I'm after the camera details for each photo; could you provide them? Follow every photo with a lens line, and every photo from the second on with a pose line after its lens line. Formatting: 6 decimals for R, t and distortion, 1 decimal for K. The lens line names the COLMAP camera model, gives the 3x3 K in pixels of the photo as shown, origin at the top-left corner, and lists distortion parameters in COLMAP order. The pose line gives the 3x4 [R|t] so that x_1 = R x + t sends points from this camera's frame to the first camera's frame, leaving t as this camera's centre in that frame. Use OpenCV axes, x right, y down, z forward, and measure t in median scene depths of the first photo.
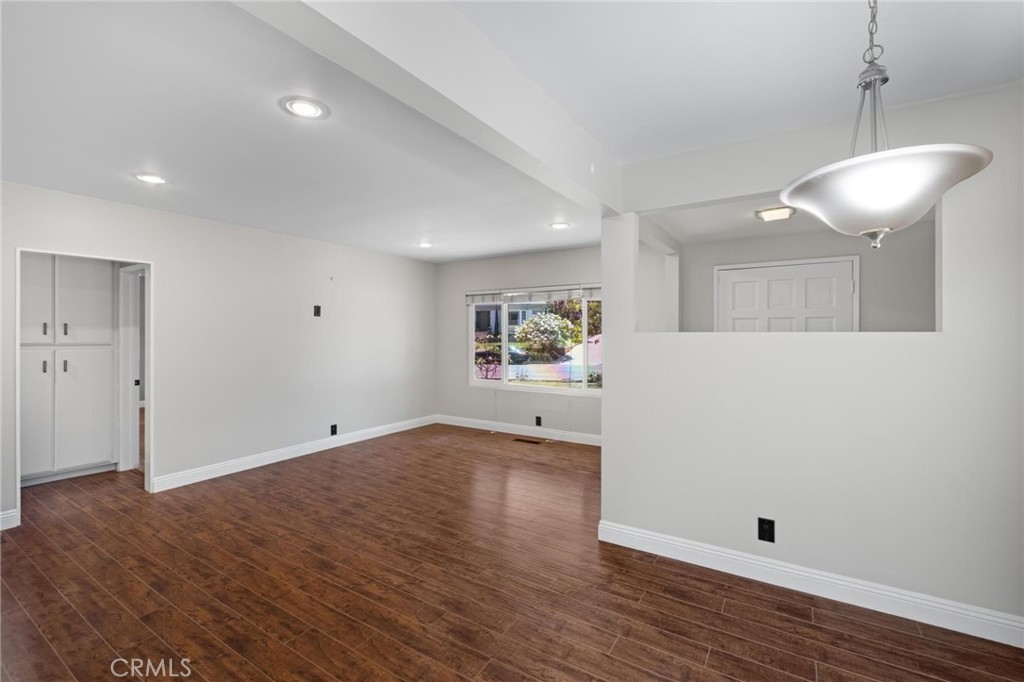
lens RADIAL K [[443.0, 0, 511.3], [0, 443.0, 333.7], [0, 0, 1]] dist [0.003729, -0.007191]
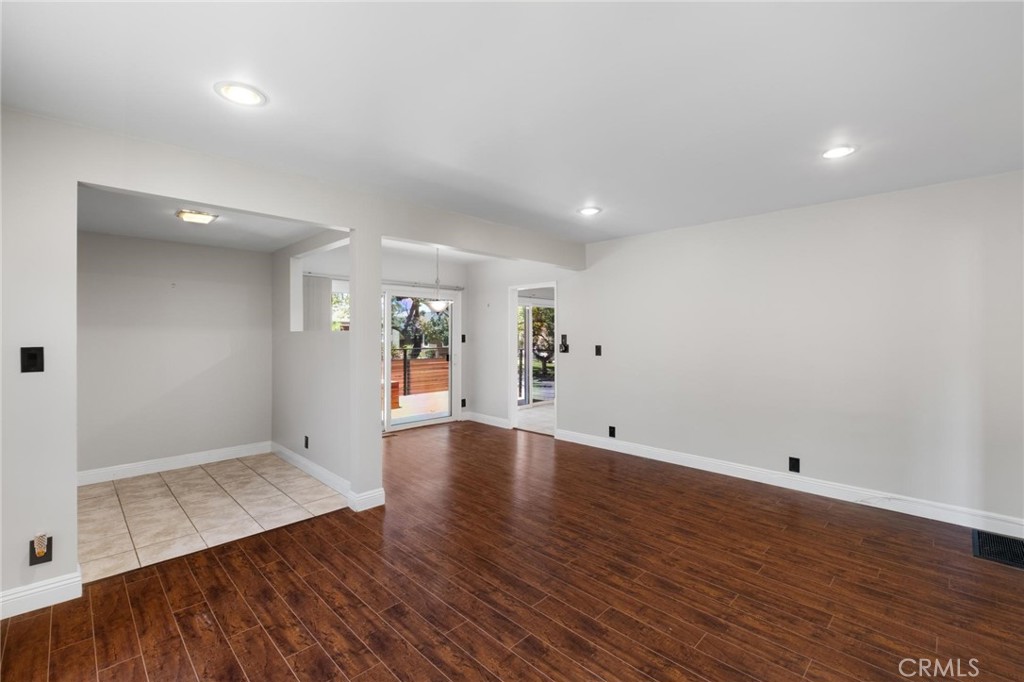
lens RADIAL K [[443.0, 0, 511.3], [0, 443.0, 333.7], [0, 0, 1]] dist [0.003729, -0.007191]
pose [[-0.976642, -0.000025, 0.214875, -0.361912], [-0.000017, 1.000000, 0.000038, 0.005337], [-0.214875, 0.000034, -0.976642, 1.918914]]
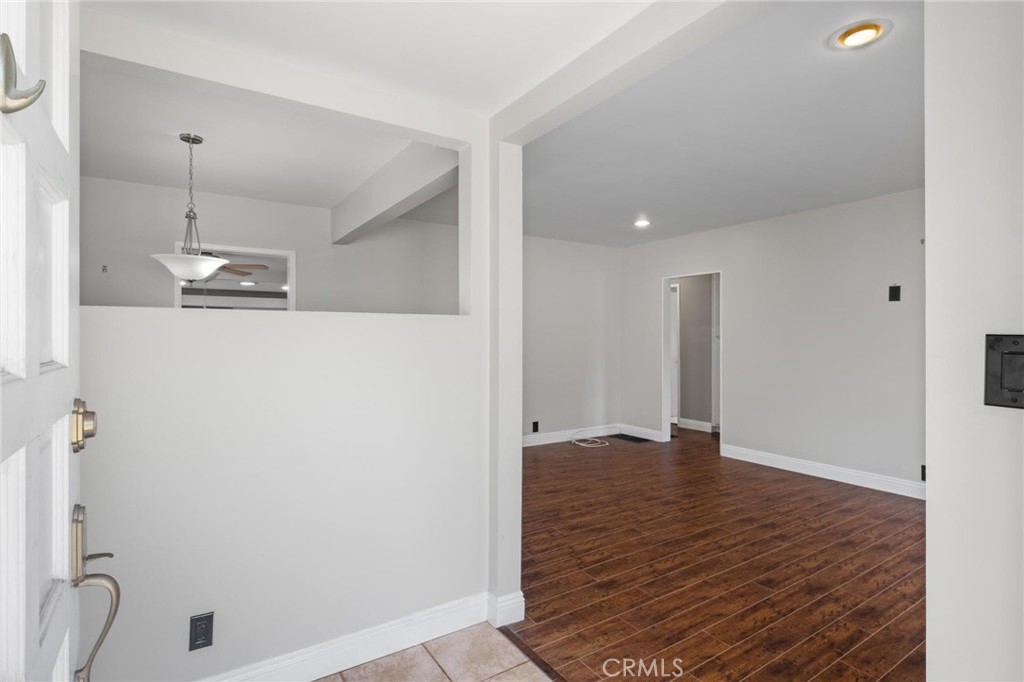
lens RADIAL K [[504.5, 0, 509.7], [0, 504.5, 334.1], [0, 0, 1]] dist [-0.000686, -0.001091]
pose [[-0.414720, -0.001482, -0.909948, 0.878023], [-0.002049, 0.999998, -0.000695, 0.024170], [0.909947, 0.001576, -0.414722, 1.253106]]
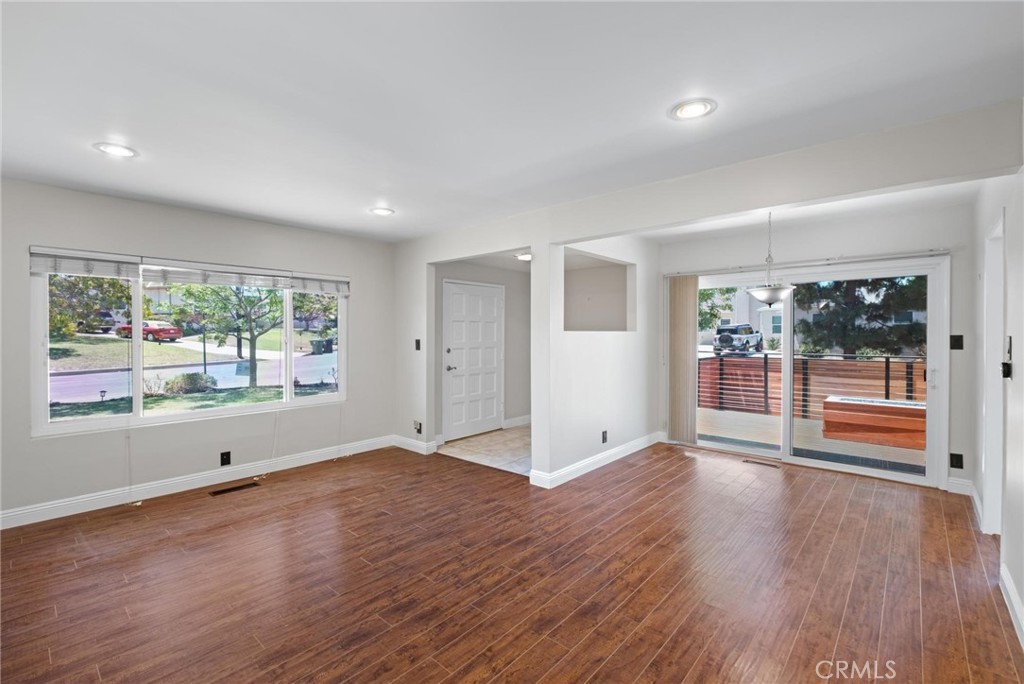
lens RADIAL K [[450.9, 0, 509.8], [0, 450.9, 335.7], [0, 0, 1]] dist [0.007423, -0.007335]
pose [[0.163211, -0.007336, 0.986564, -1.040544], [0.001947, 0.999973, 0.007113, 0.001459], [-0.986589, 0.000760, 0.163221, 0.824122]]
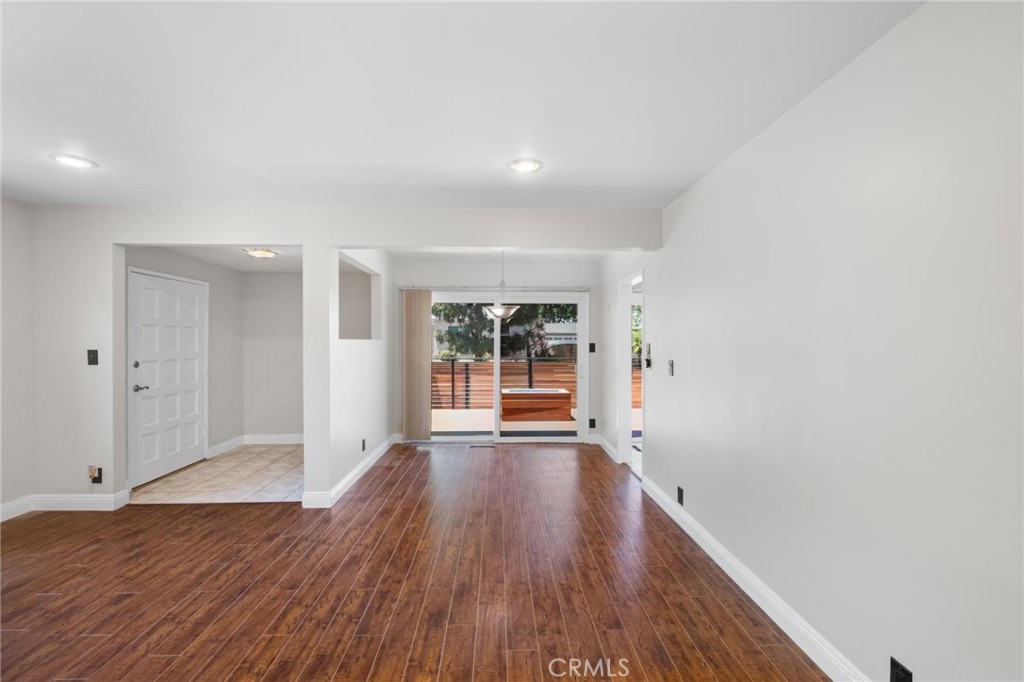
lens RADIAL K [[446.6, 0, 509.4], [0, 446.6, 342.7], [0, 0, 1]] dist [0.001410, -0.004498]
pose [[-0.560019, -0.004268, 0.828469, -1.013154], [-0.001390, 0.999990, 0.004212, 0.001788], [-0.828478, 0.001207, -0.560020, 1.175351]]
